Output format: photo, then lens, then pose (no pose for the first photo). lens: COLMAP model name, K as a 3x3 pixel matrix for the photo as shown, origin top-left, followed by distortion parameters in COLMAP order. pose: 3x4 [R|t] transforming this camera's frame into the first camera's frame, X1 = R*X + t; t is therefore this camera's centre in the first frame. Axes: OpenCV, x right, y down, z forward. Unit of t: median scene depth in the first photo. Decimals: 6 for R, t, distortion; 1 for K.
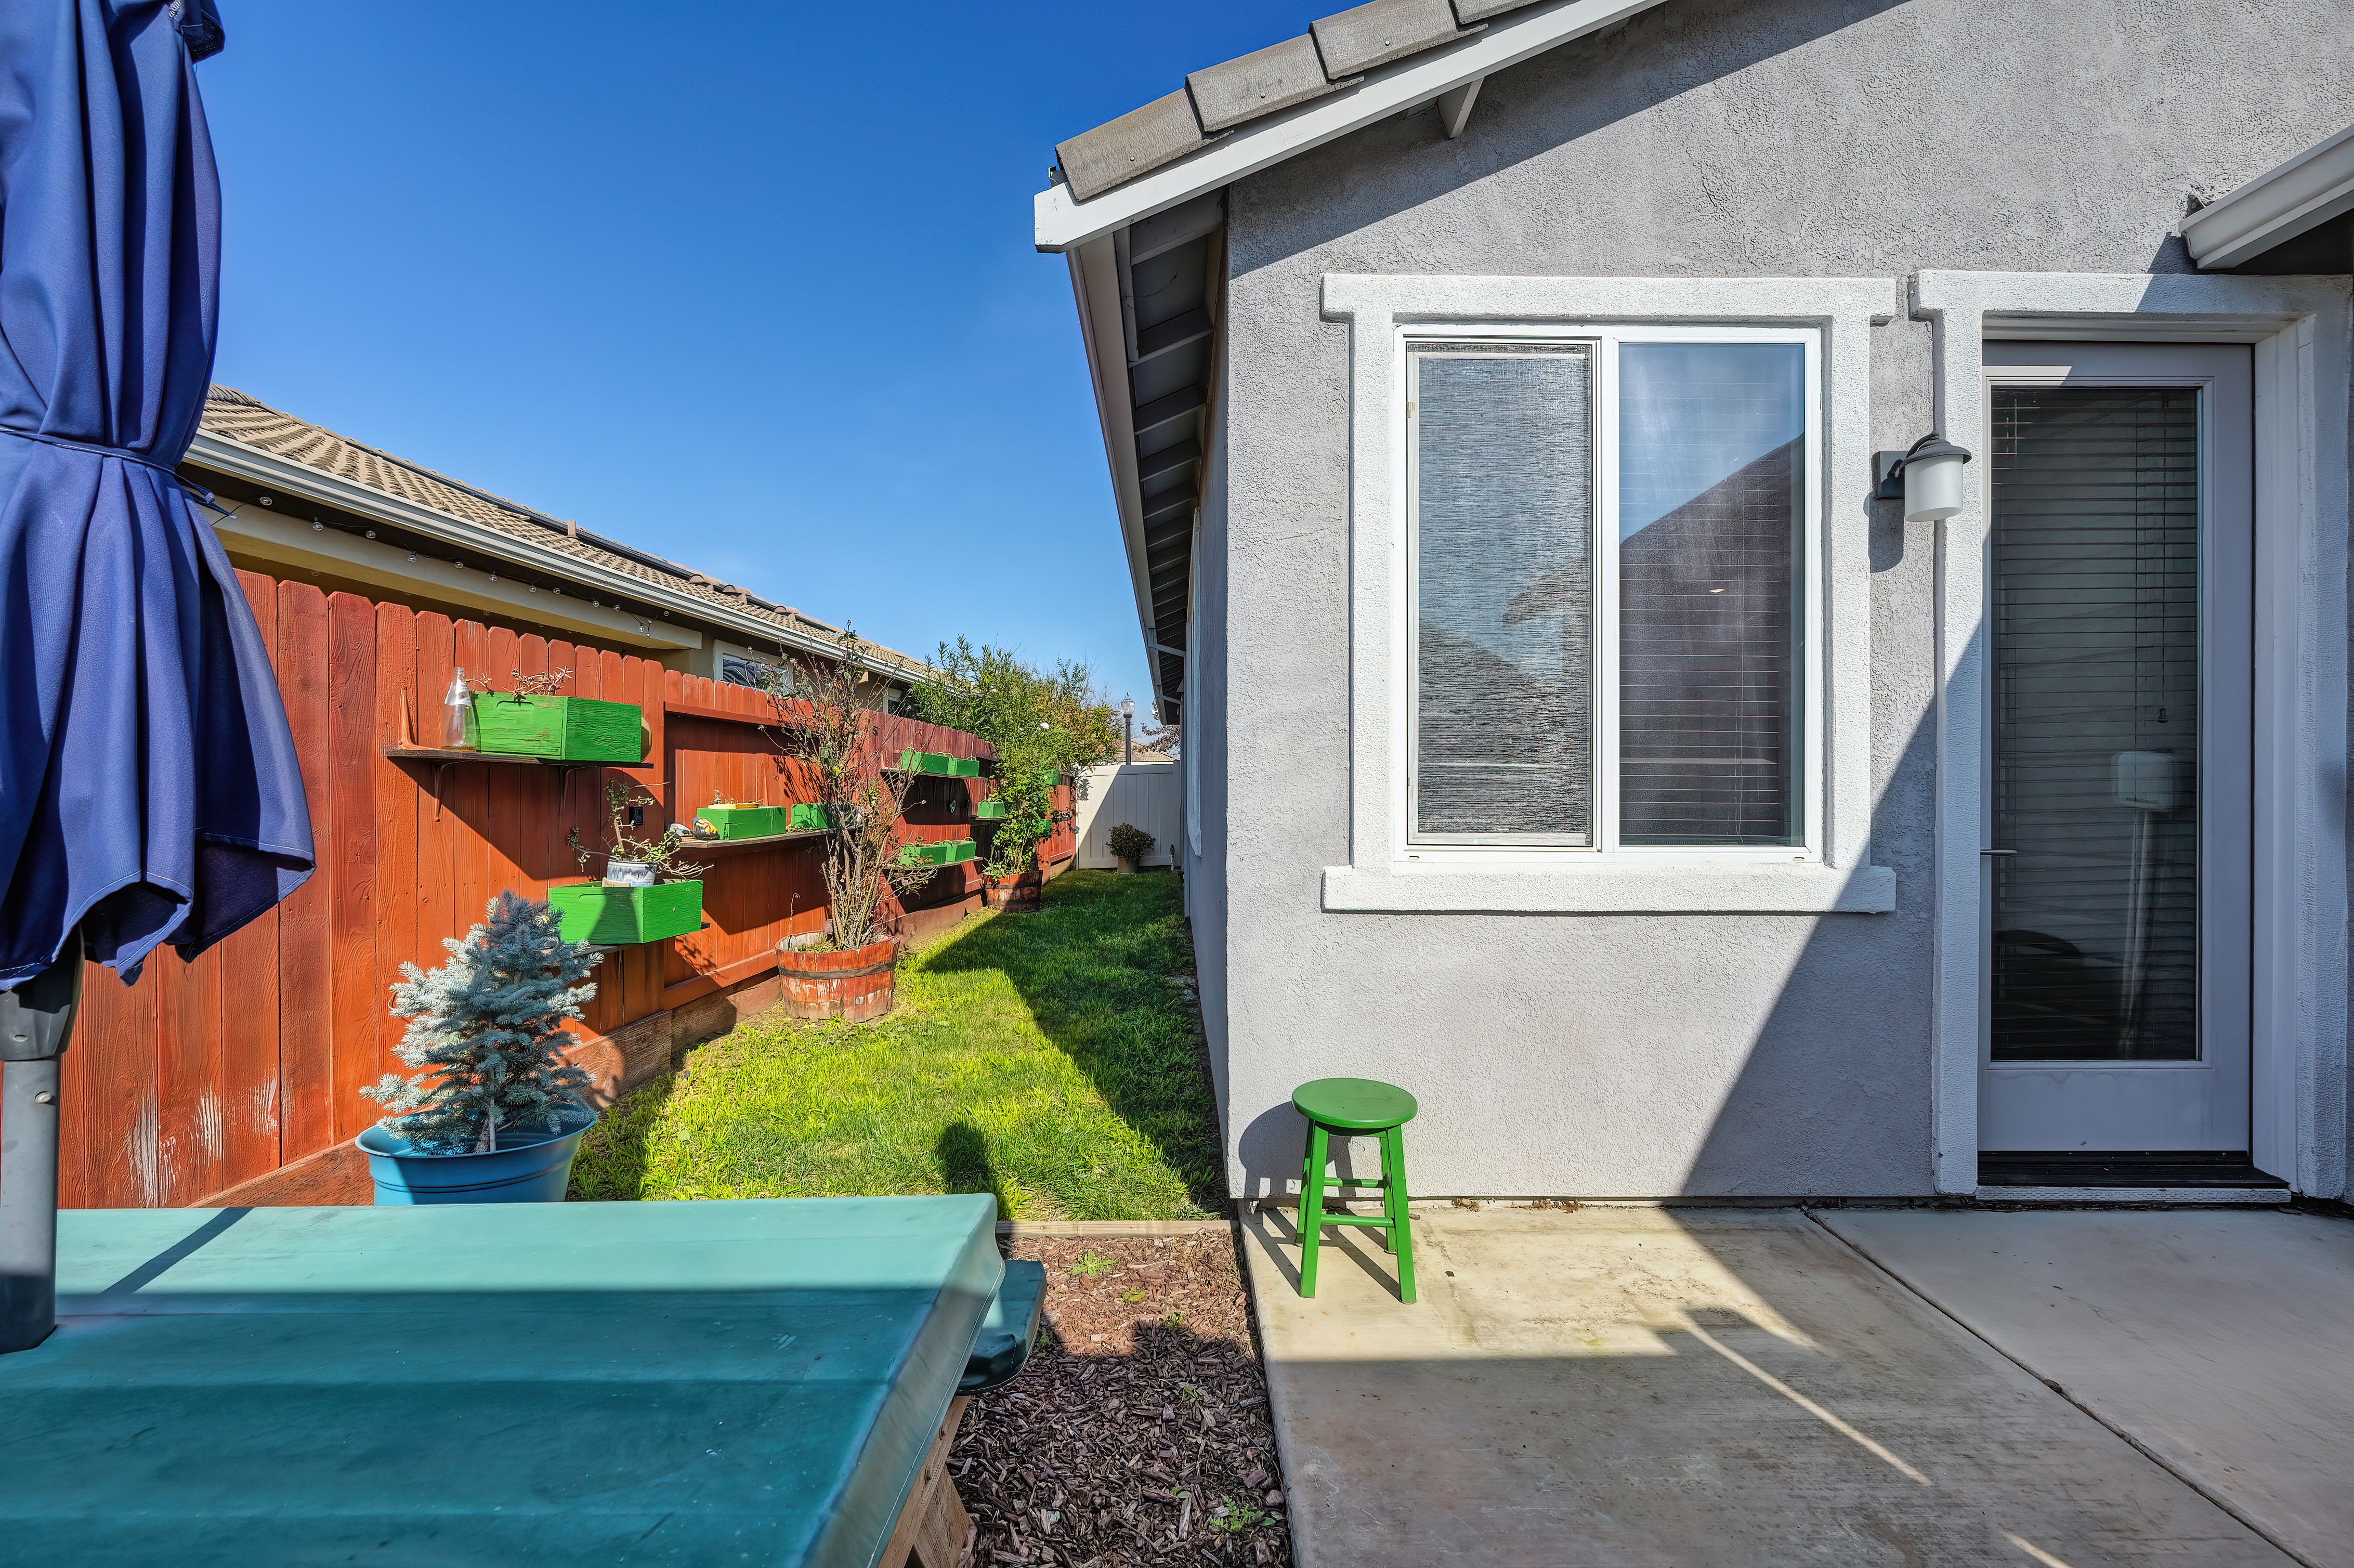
lens RADIAL K [[938.0, 0, 1162.4], [0, 938.0, 788.9], [0, 0, 1]] dist [-0.003510, 0.000696]
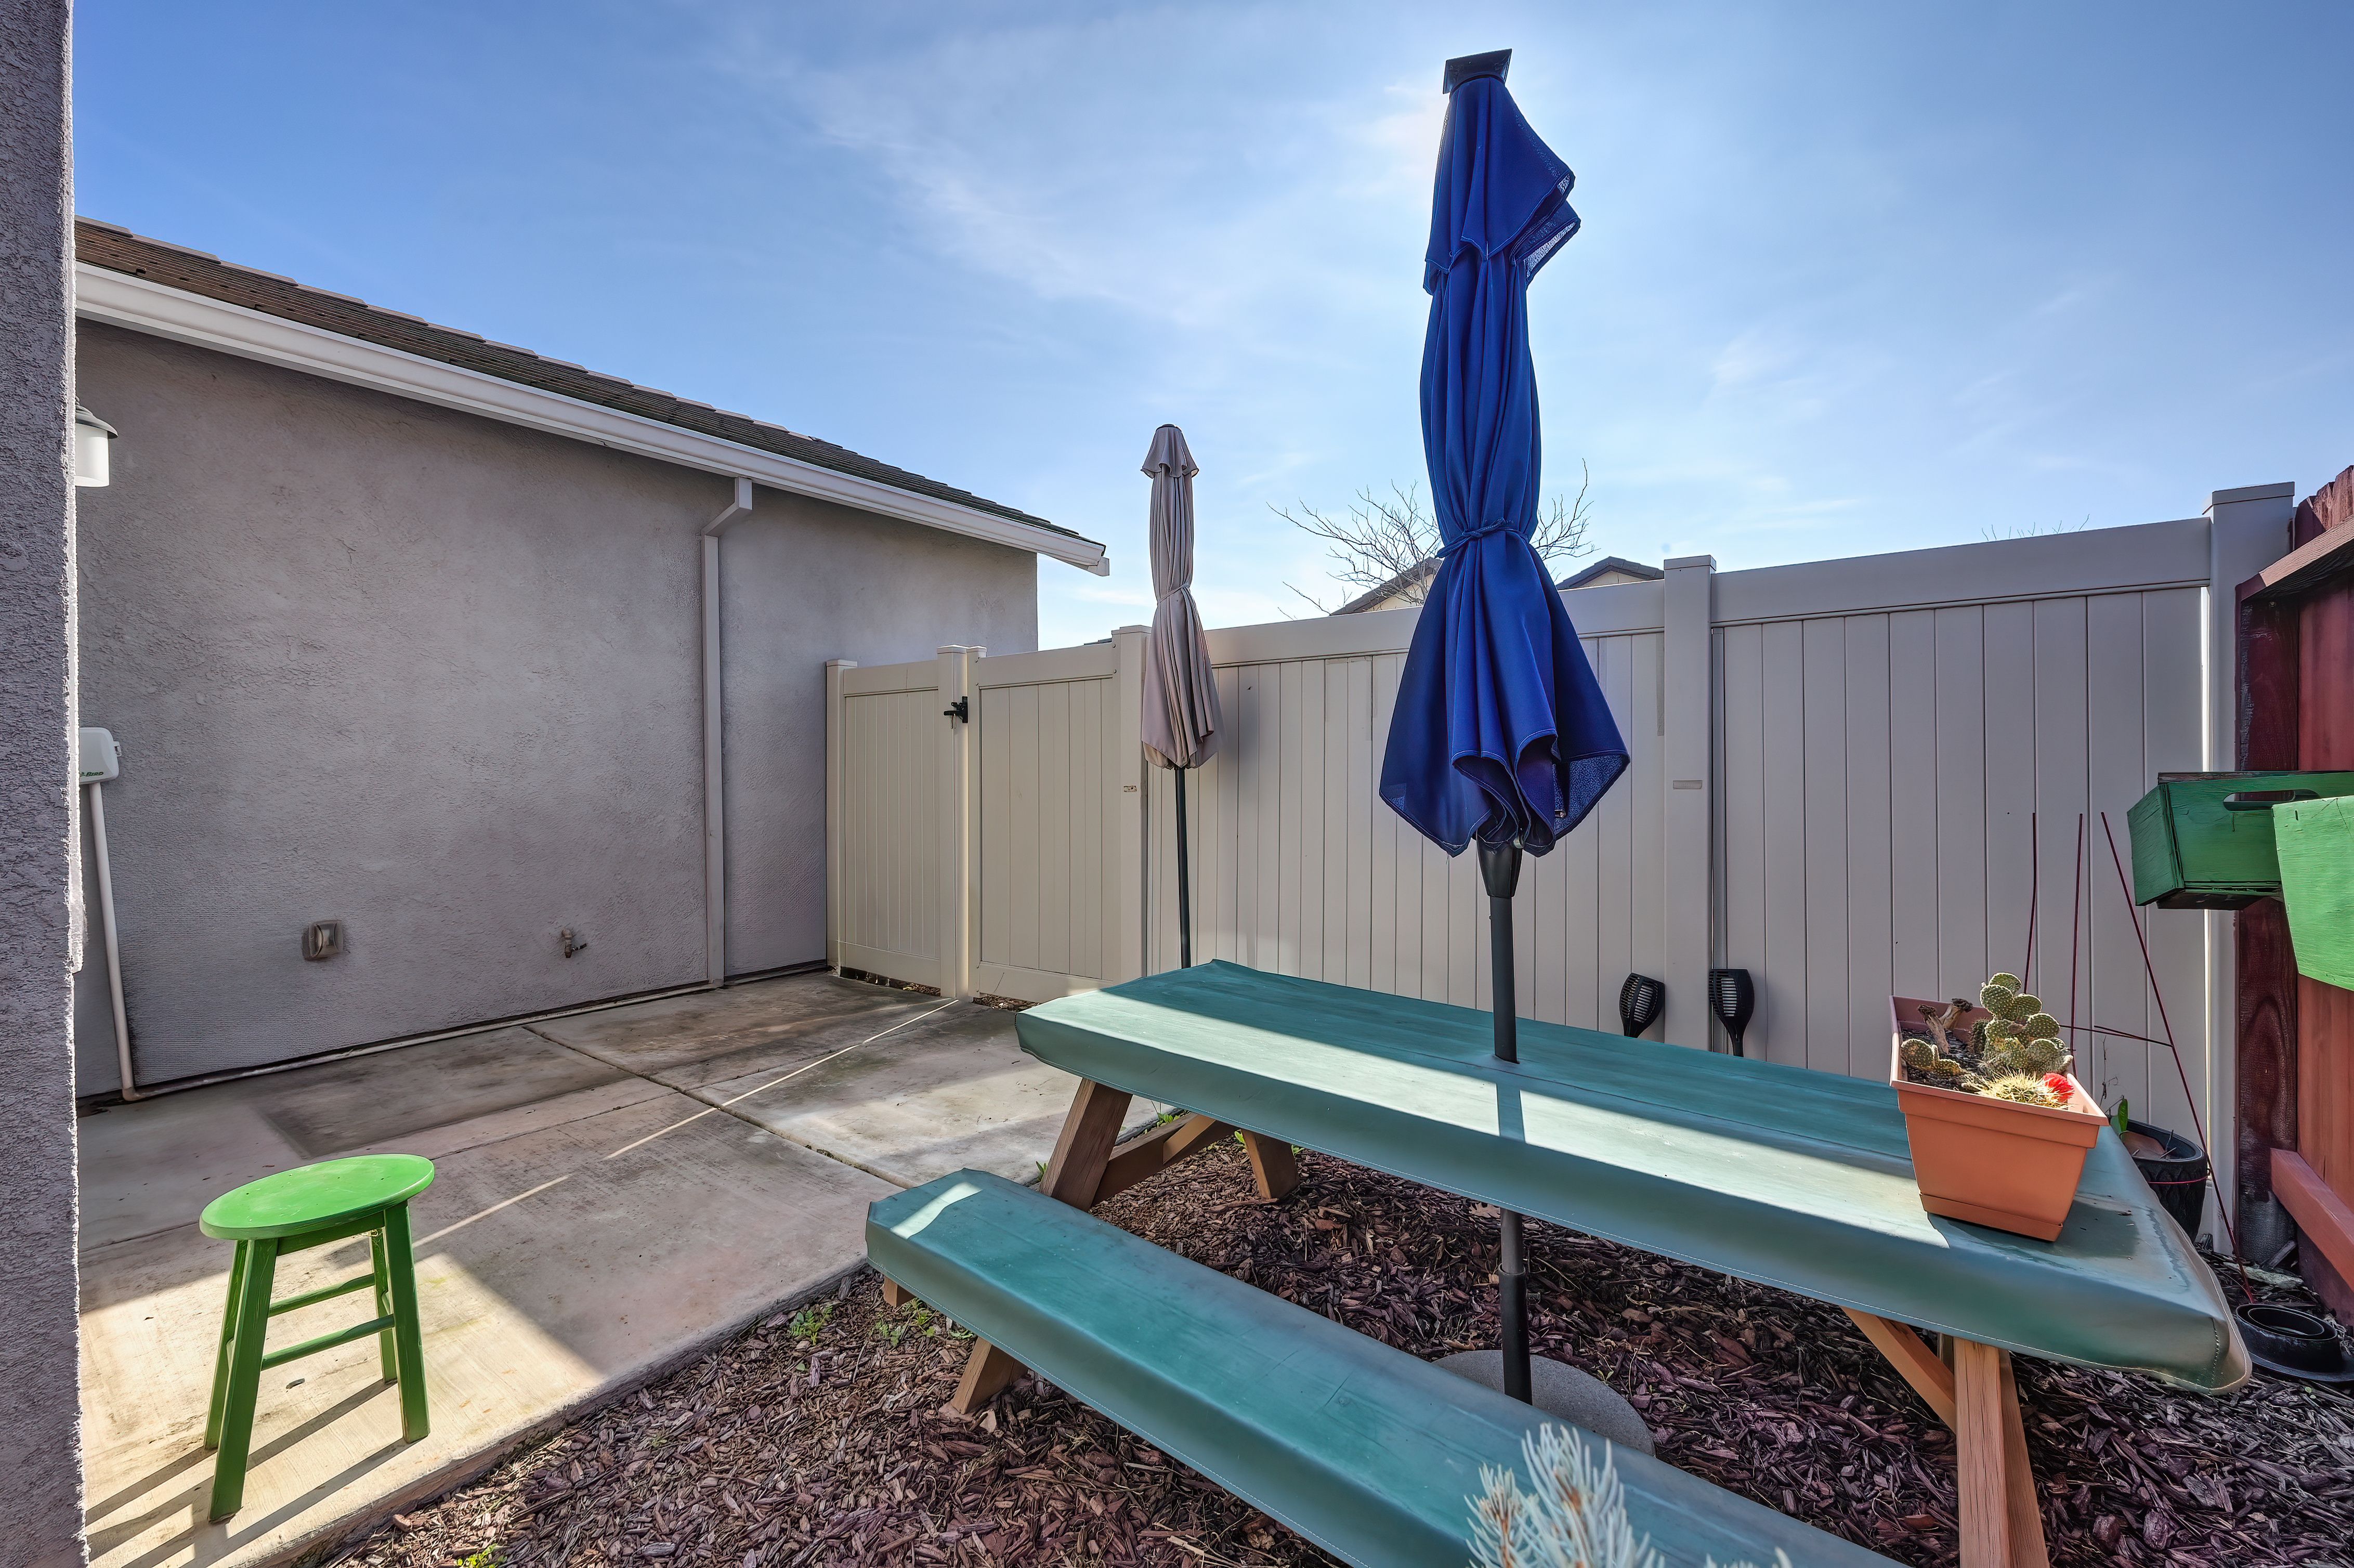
lens RADIAL K [[938.0, 0, 1190.5], [0, 938.0, 768.9], [0, 0, 1]] dist [-0.003510, 0.000696]
pose [[-0.805551, 0.004725, 0.592508, -0.651378], [0.007327, 0.999971, 0.001988, 0.014131], [-0.592482, 0.005943, -0.805562, 1.035481]]
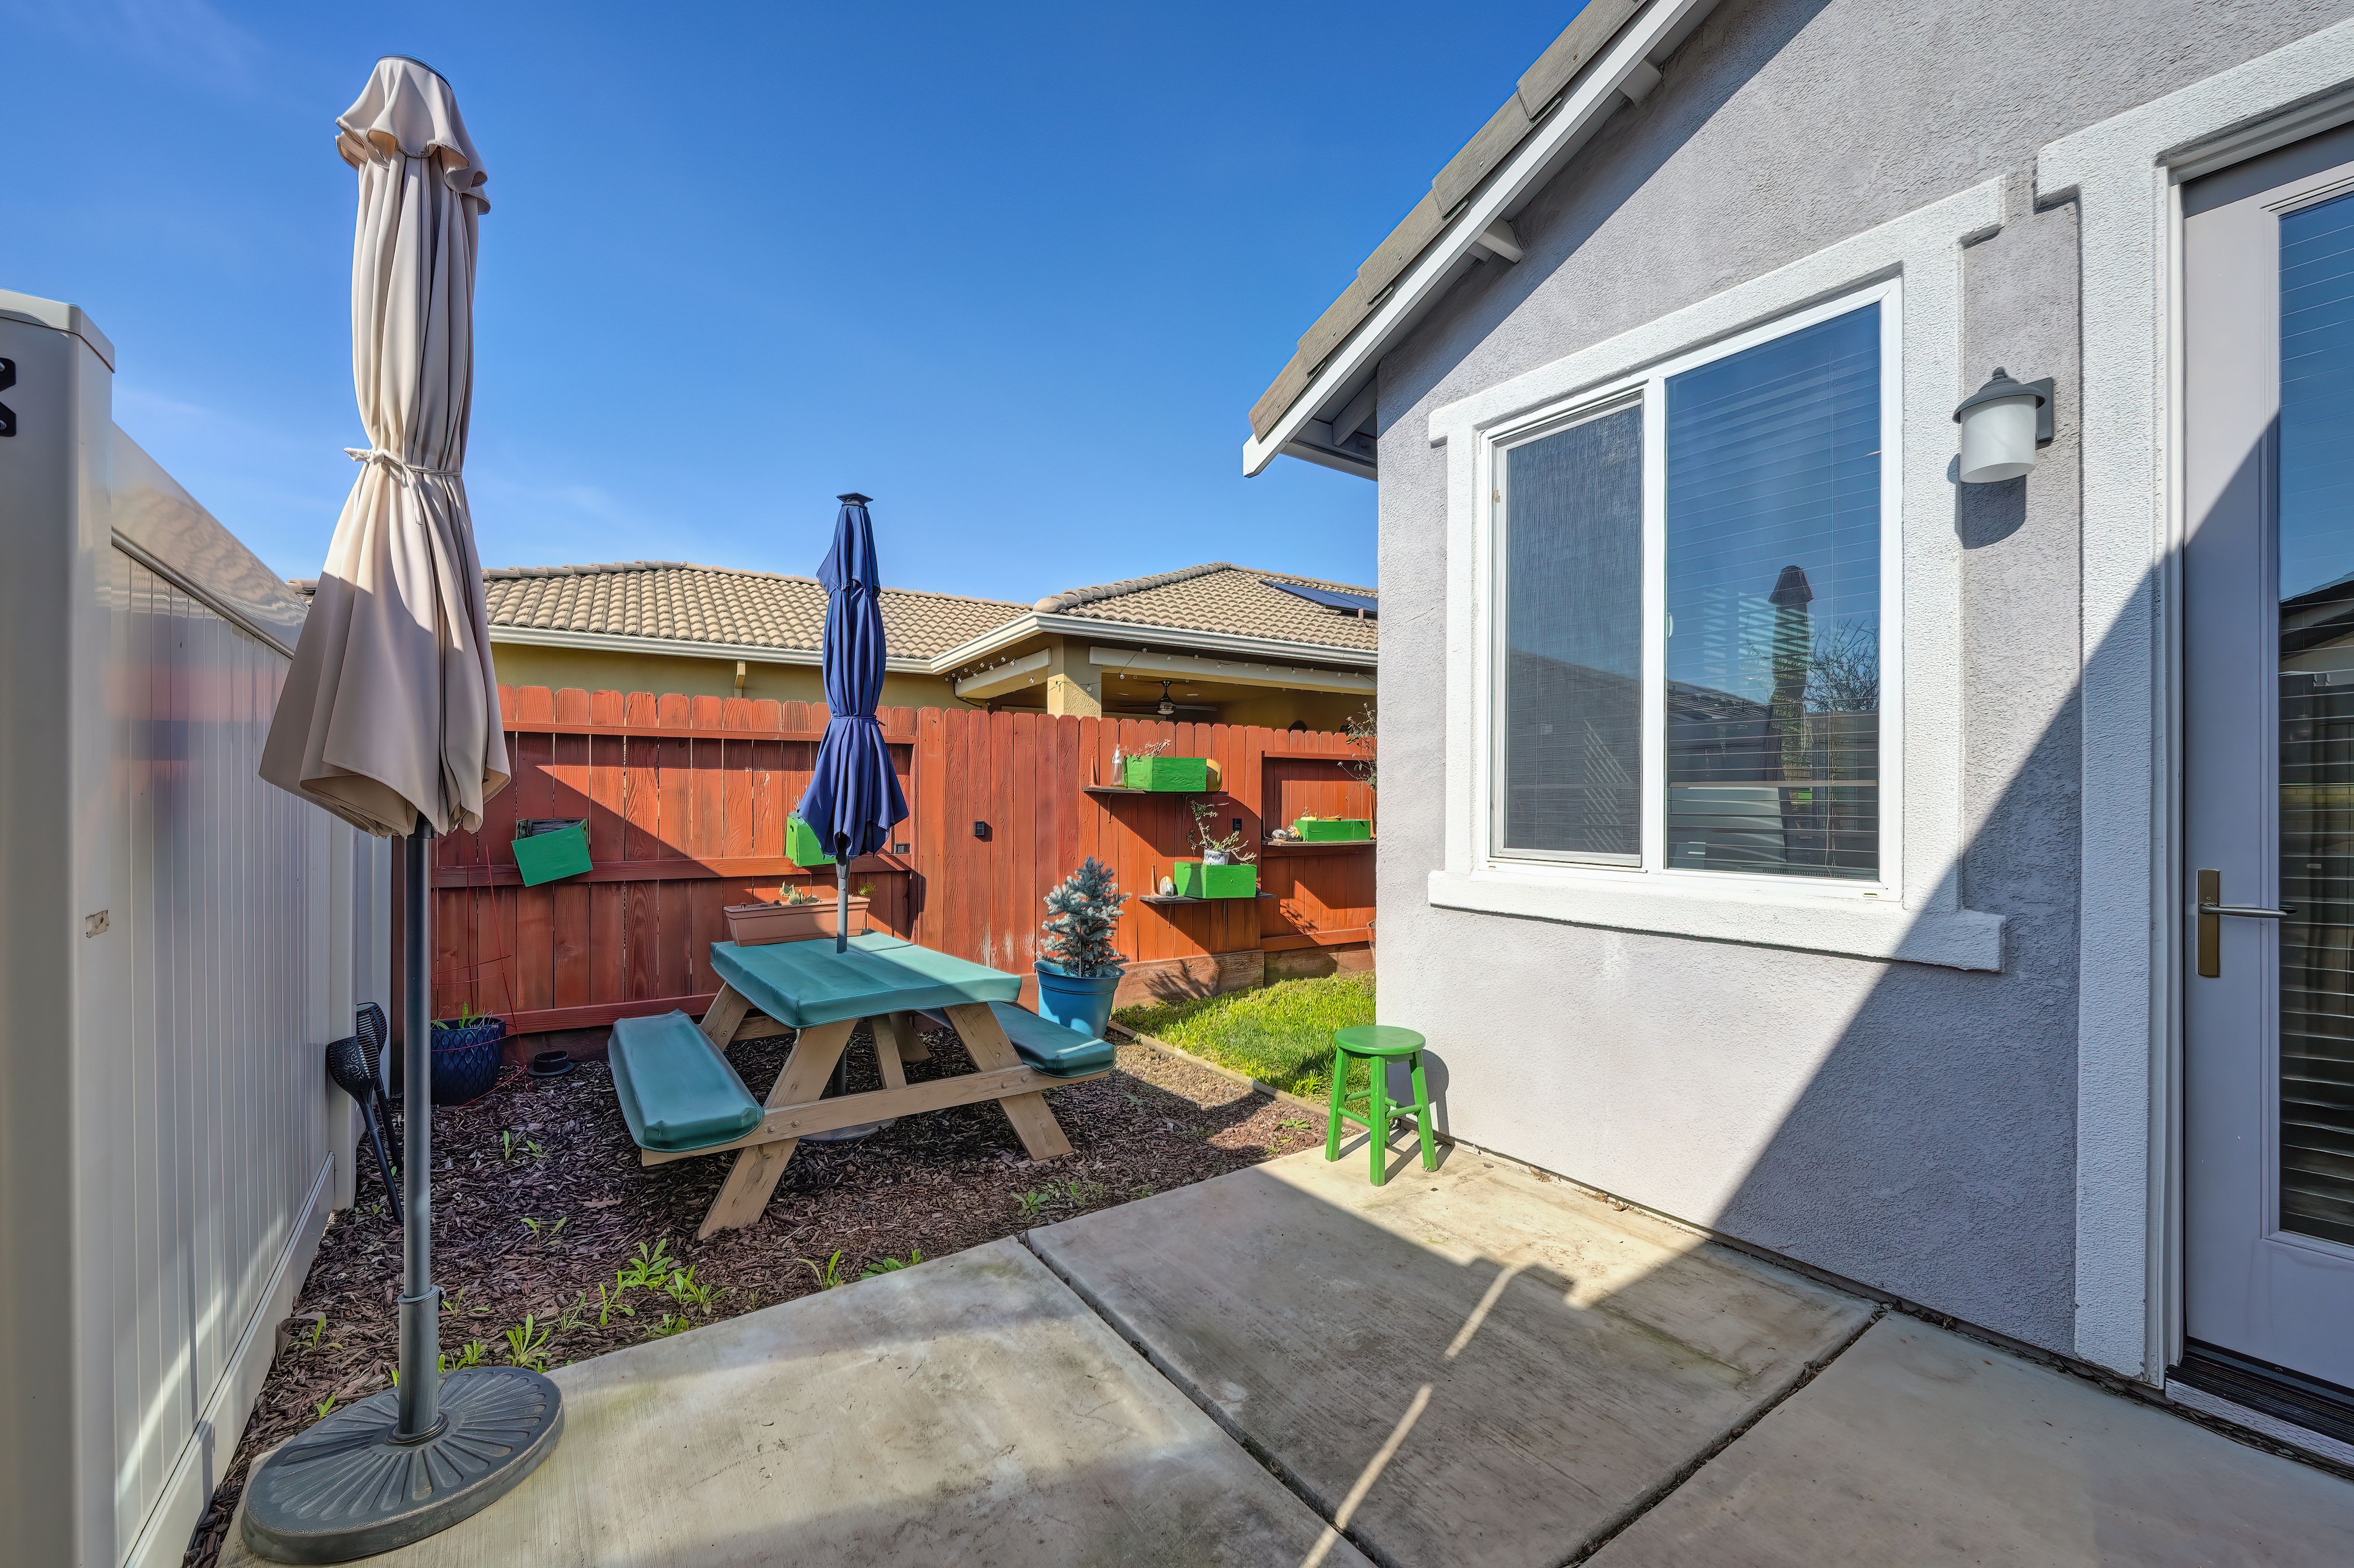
lens RADIAL K [[938.0, 0, 1178.1], [0, 938.0, 792.2], [0, 0, 1]] dist [-0.003510, 0.000696]
pose [[0.574994, -0.007233, -0.818126, 1.017459], [-0.005211, 0.999908, -0.012502, -0.006435], [0.818141, 0.011452, 0.574903, -0.025369]]
